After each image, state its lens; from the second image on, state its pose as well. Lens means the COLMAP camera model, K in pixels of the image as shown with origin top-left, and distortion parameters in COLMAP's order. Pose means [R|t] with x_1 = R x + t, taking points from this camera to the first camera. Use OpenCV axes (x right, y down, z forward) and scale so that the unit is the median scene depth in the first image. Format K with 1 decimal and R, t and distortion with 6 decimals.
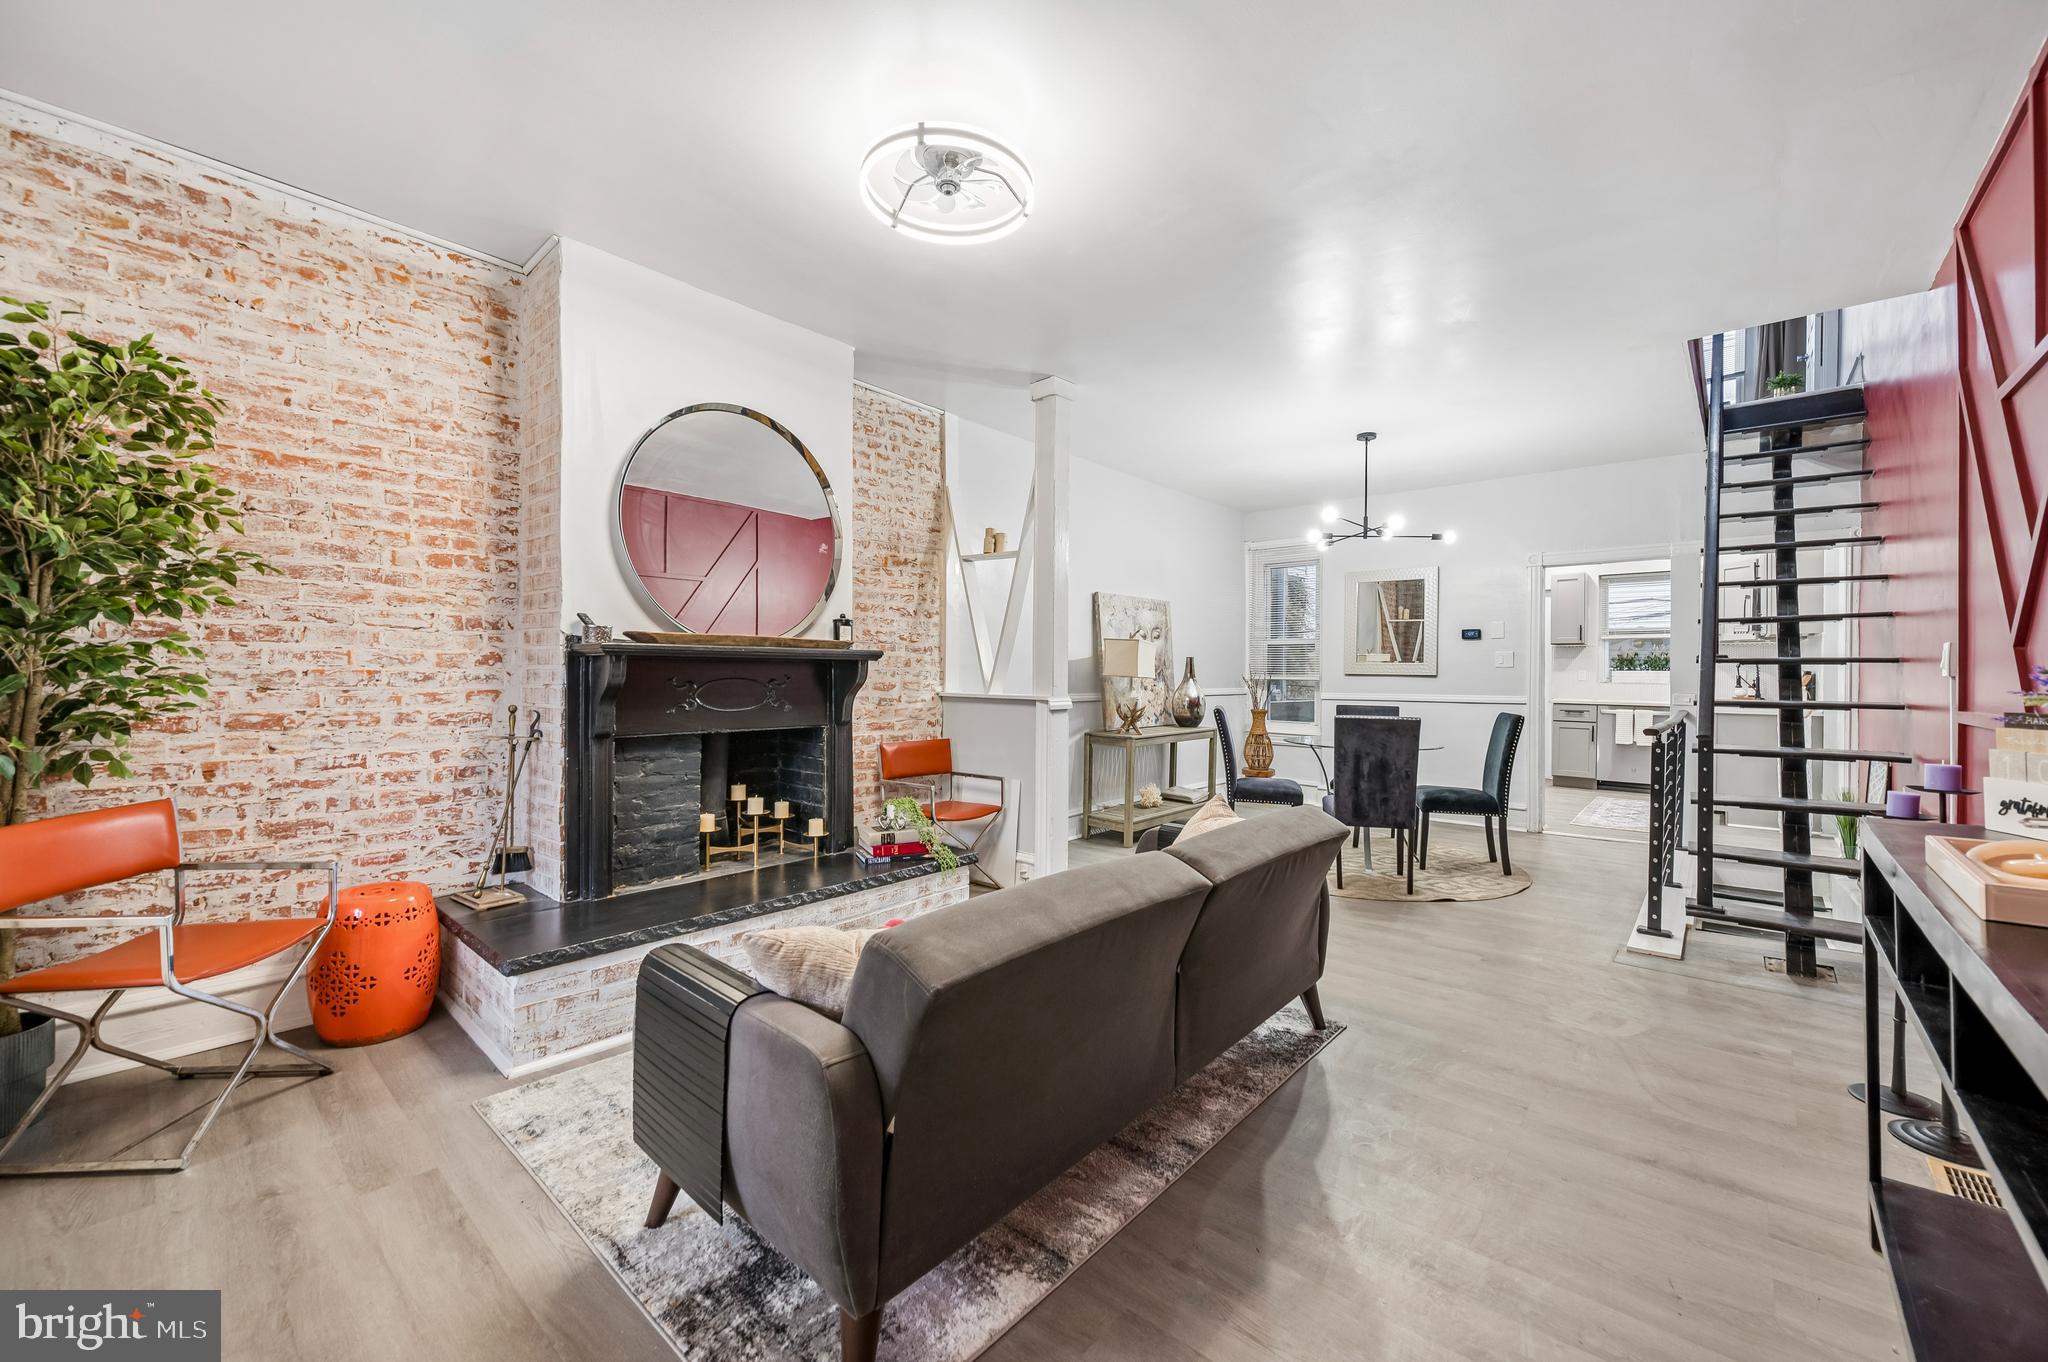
lens RADIAL K [[800.6, 0, 1029.5], [0, 800.6, 676.8], [0, 0, 1]] dist [-0.001392, -0.000128]
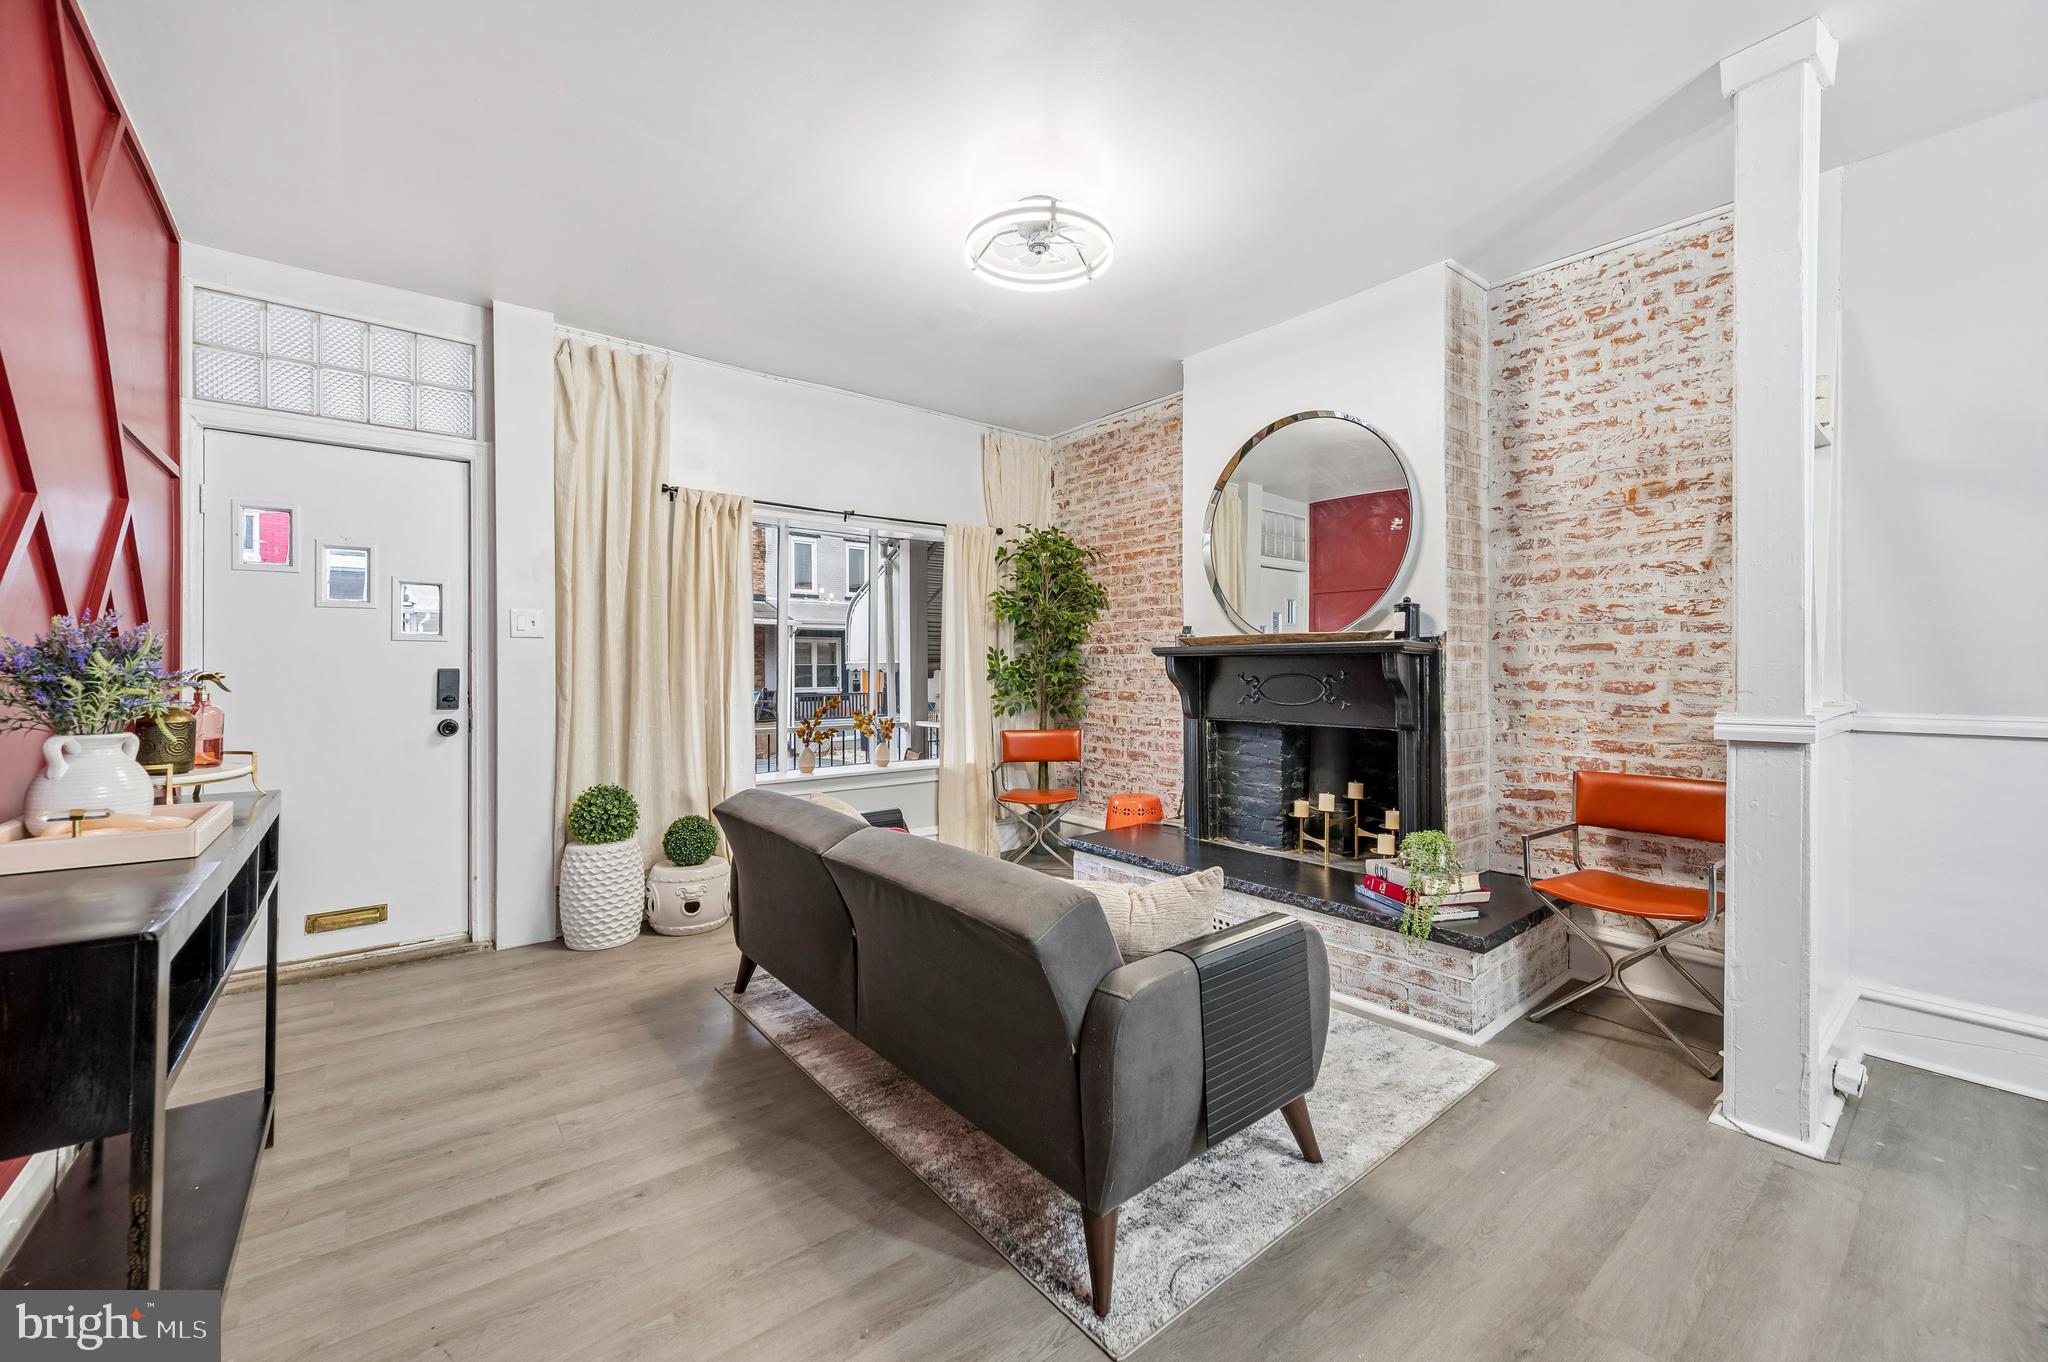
lens RADIAL K [[797.8, 0, 1020.4], [0, 797.8, 666.6], [0, 0, 1]] dist [-0.000781, -0.000065]
pose [[-0.166997, -0.007535, -0.985929, 0.750835], [-0.000127, 0.999971, -0.007621, 0.000182], [0.985957, -0.001147, -0.166993, 0.846861]]
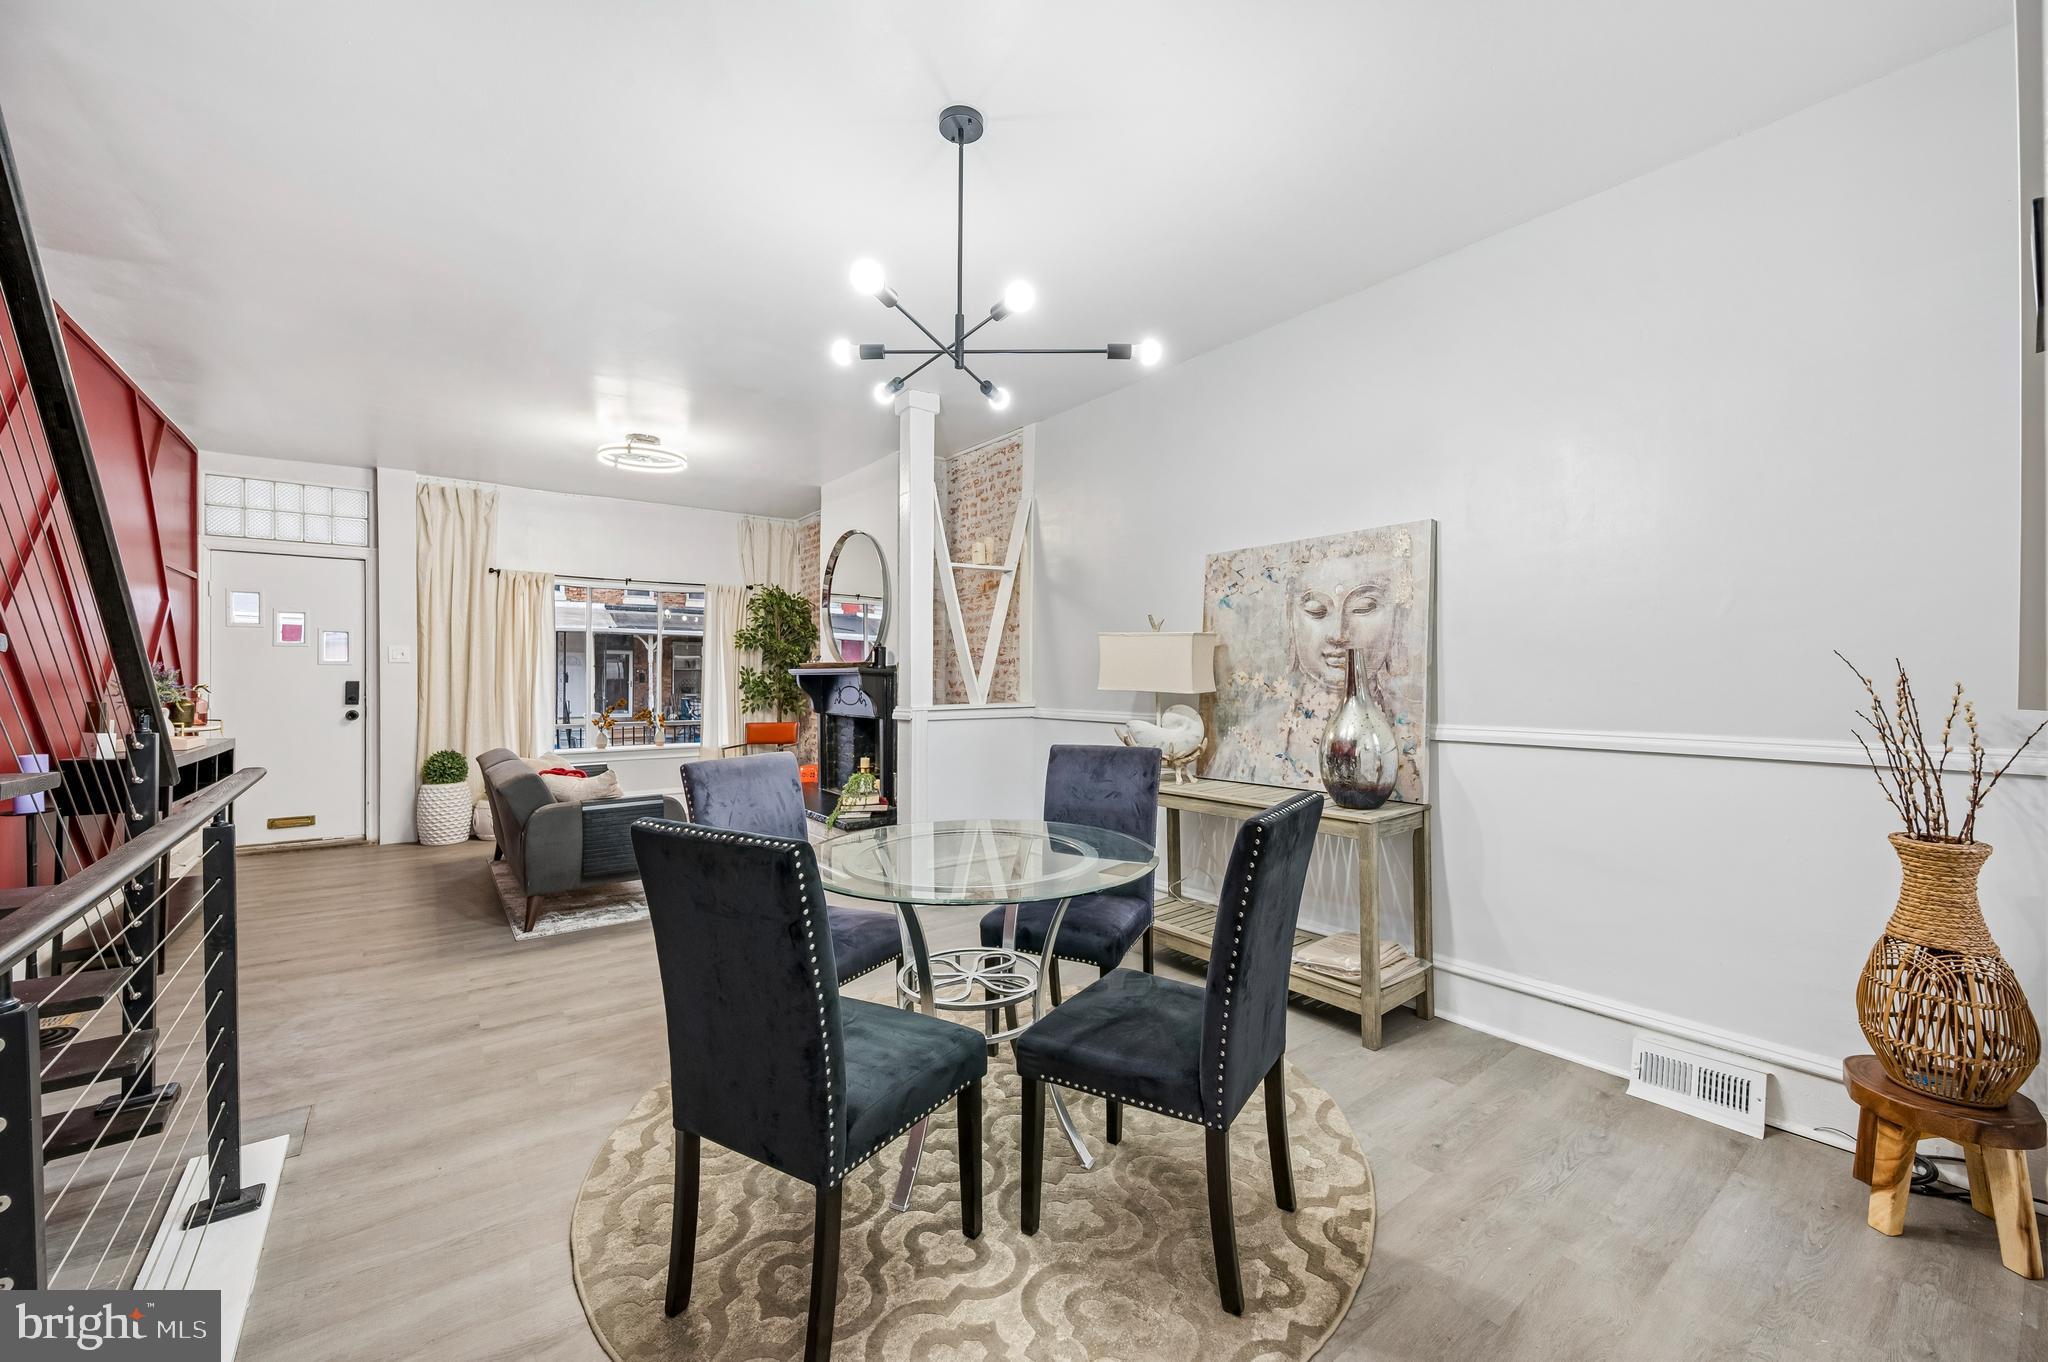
lens RADIAL K [[792.7, 0, 1024.0], [0, 792.7, 681.0], [0, 0, 1]] dist [-0.000823, -0.000245]
pose [[-0.194773, -0.000242, -0.980848, 1.302716], [-0.004281, 0.999991, 0.000604, -0.012545], [0.980839, 0.004317, -0.194772, 1.766089]]
